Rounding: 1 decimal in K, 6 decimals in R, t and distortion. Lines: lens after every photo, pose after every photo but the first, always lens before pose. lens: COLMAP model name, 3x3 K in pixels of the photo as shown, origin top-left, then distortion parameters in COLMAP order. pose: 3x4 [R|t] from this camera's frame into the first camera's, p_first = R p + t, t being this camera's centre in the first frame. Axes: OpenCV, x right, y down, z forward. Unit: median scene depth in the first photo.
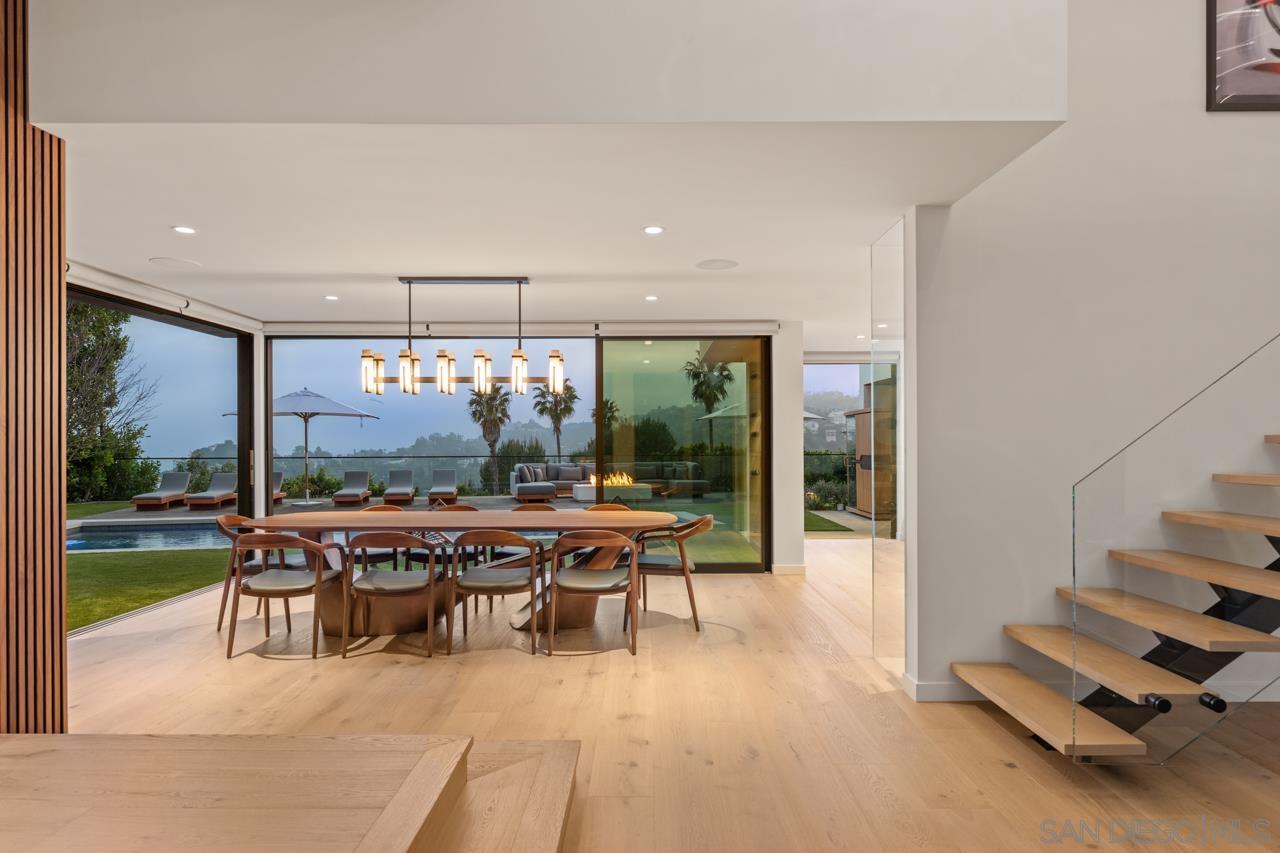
lens RADIAL K [[753.8, 0, 641.9], [0, 753.8, 444.7], [0, 0, 1]] dist [-0.003127, -0.000454]
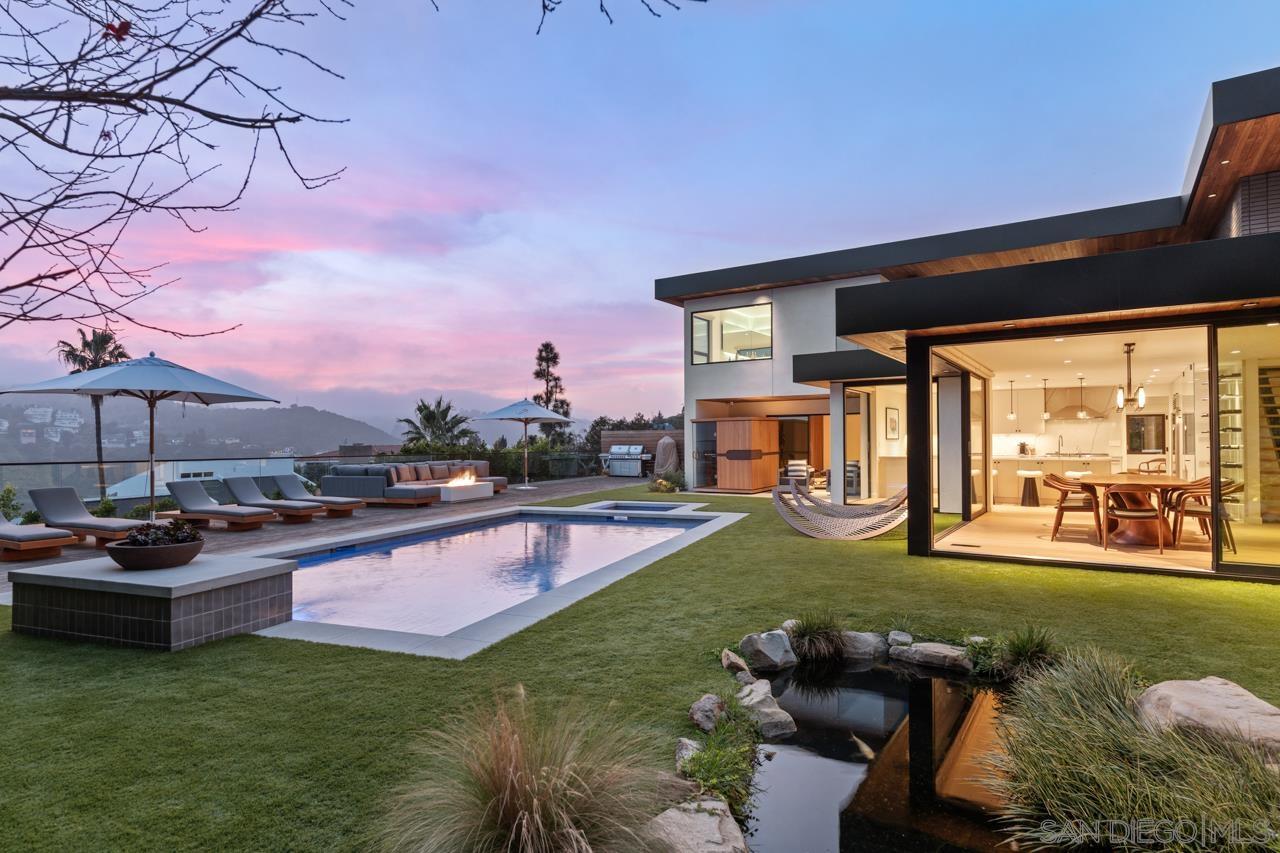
lens RADIAL K [[698.1, 0, 640.0], [0, 698.1, 426.5], [0, 0, 1]] dist [-0.002480, -0.000213]
pose [[0.553144, 0.022873, 0.832772, -1.425446], [0.001604, 0.999592, -0.028521, 0.009424], [-0.833084, 0.017112, 0.552881, 0.645168]]
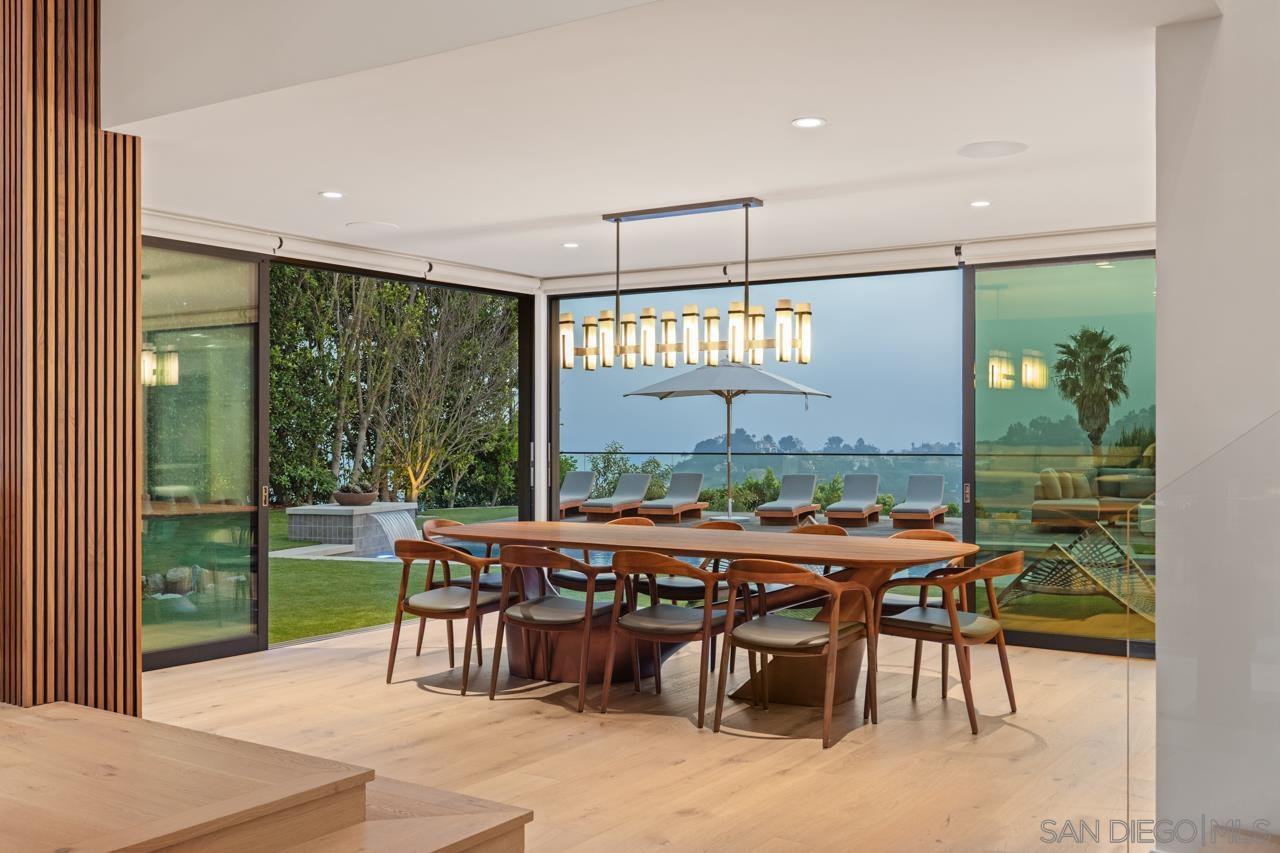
lens RADIAL K [[1219.4, 0, 635.5], [0, 1219.4, 438.6], [0, 0, 1]] dist [0.007679, -0.005781]
pose [[0.830946, 0.004187, -0.556338, 0.238409], [-0.002862, 0.999991, 0.003252, -0.000868], [0.556346, -0.001110, 0.830950, -0.001458]]
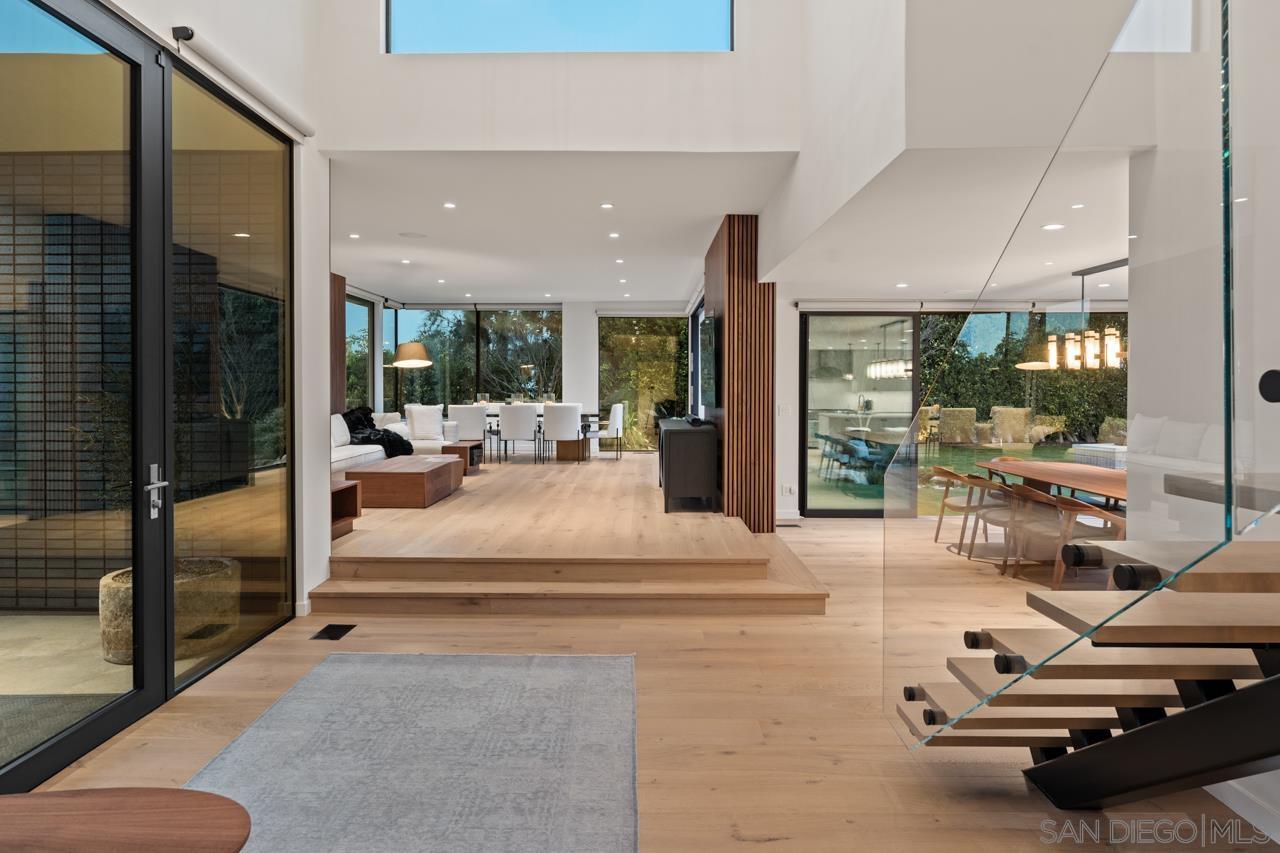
lens RADIAL K [[724.5, 0, 638.7], [0, 724.5, 398.5], [0, 0, 1]] dist [-0.002420, 0.000014]
pose [[-0.001748, 0.015963, -0.999871, 0.512253], [-0.002280, 0.999870, 0.015967, -0.023999], [0.999996, 0.002308, -0.001711, 0.189639]]
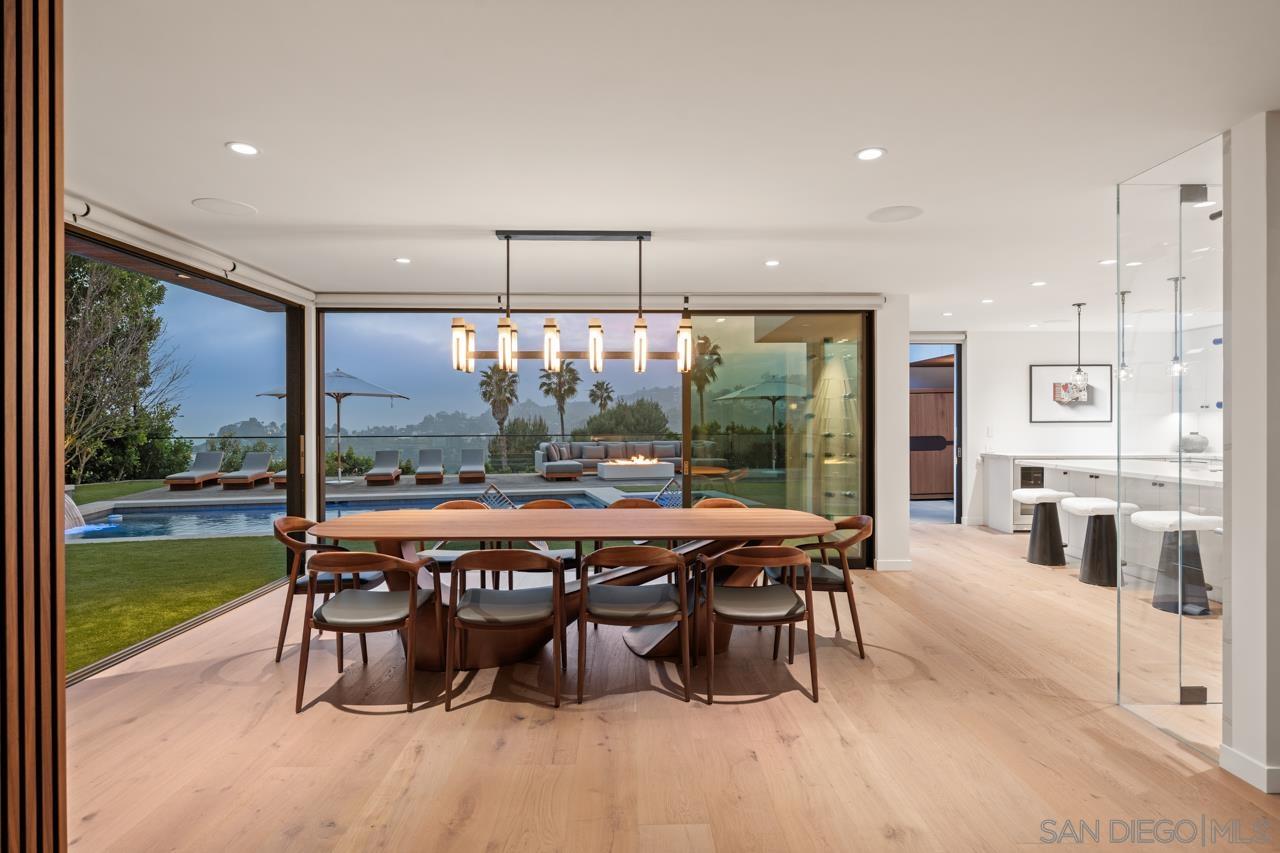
lens RADIAL K [[676.5, 0, 641.6], [0, 676.5, 422.9], [0, 0, 1]] dist [-0.003330, -0.000526]
pose [[0.999798, 0.000508, 0.020109, -0.108499], [-0.000538, 0.999999, 0.001471, -0.007448], [-0.020108, -0.001481, 0.999797, 0.155002]]
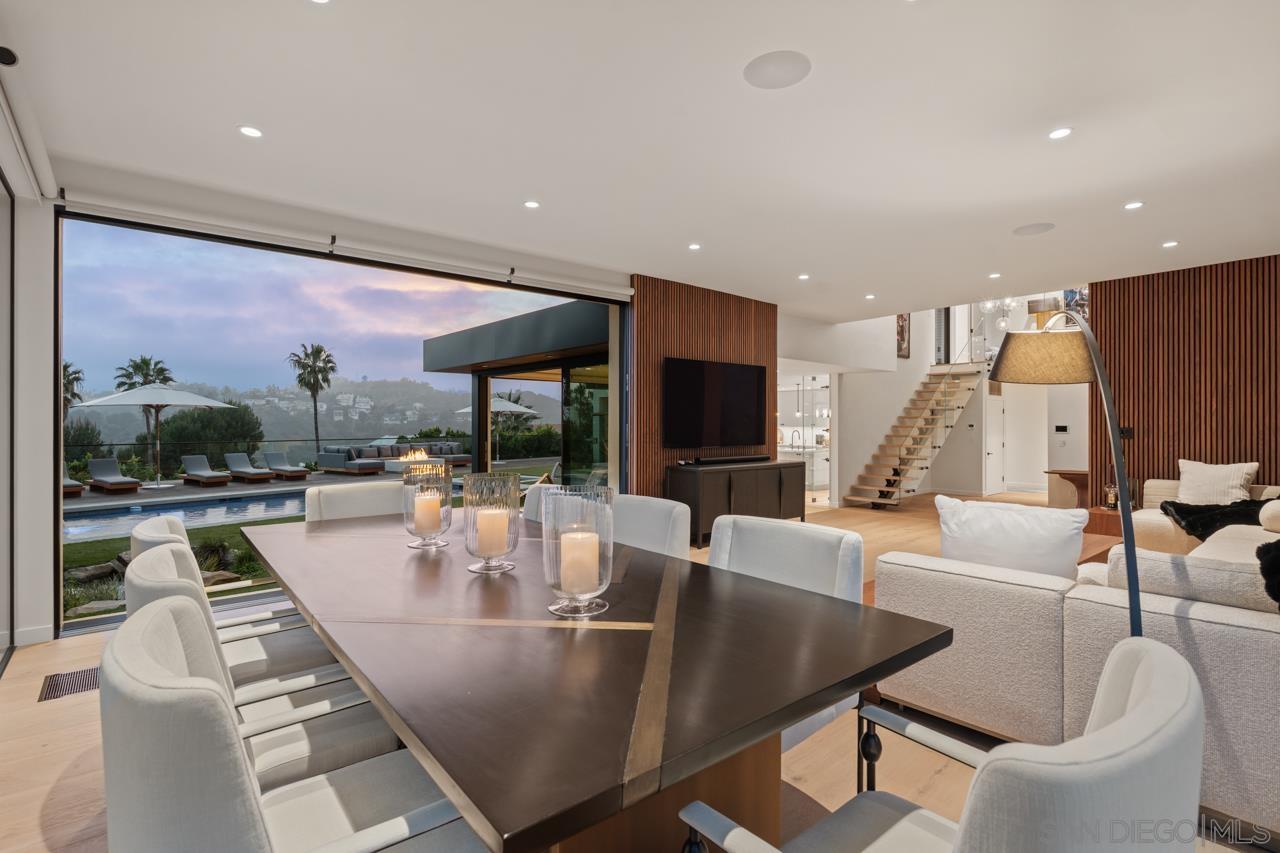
lens RADIAL K [[618.6, 0, 640.0], [0, 618.6, 426.5], [0, 0, 1]] dist [0.002235, 0.000490]
pose [[0.758507, -0.001123, 0.651664, -1.016992], [-0.002240, 0.999988, 0.004331, -0.030905], [-0.651662, -0.004744, 0.758495, -0.324044]]
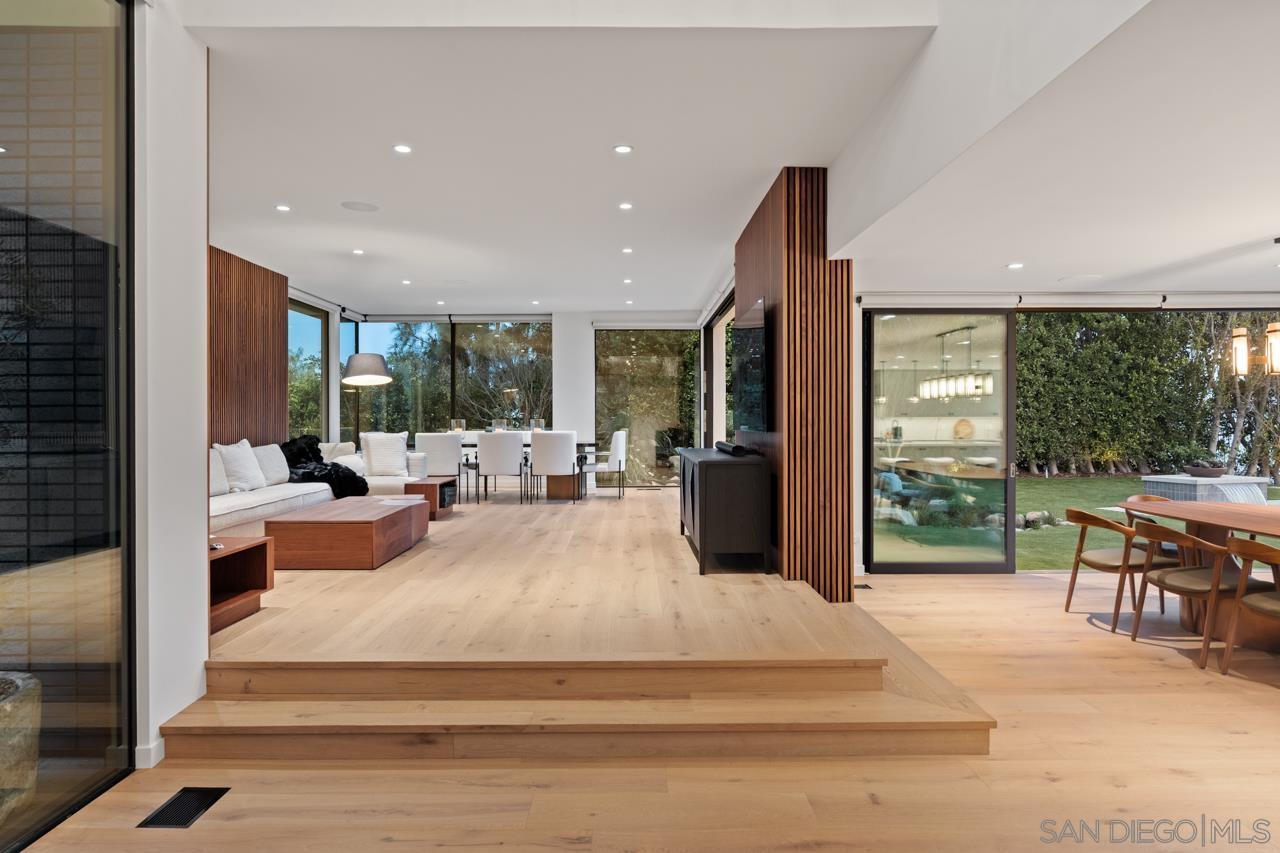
lens RADIAL K [[747.9, 0, 635.2], [0, 747.9, 417.8], [0, 0, 1]] dist [-0.001755, -0.001108]
pose [[0.010635, -0.000115, -0.999943, 0.321053], [0.002585, 0.999997, -0.000087, -0.012349], [0.999940, -0.002584, 0.010635, 0.158826]]
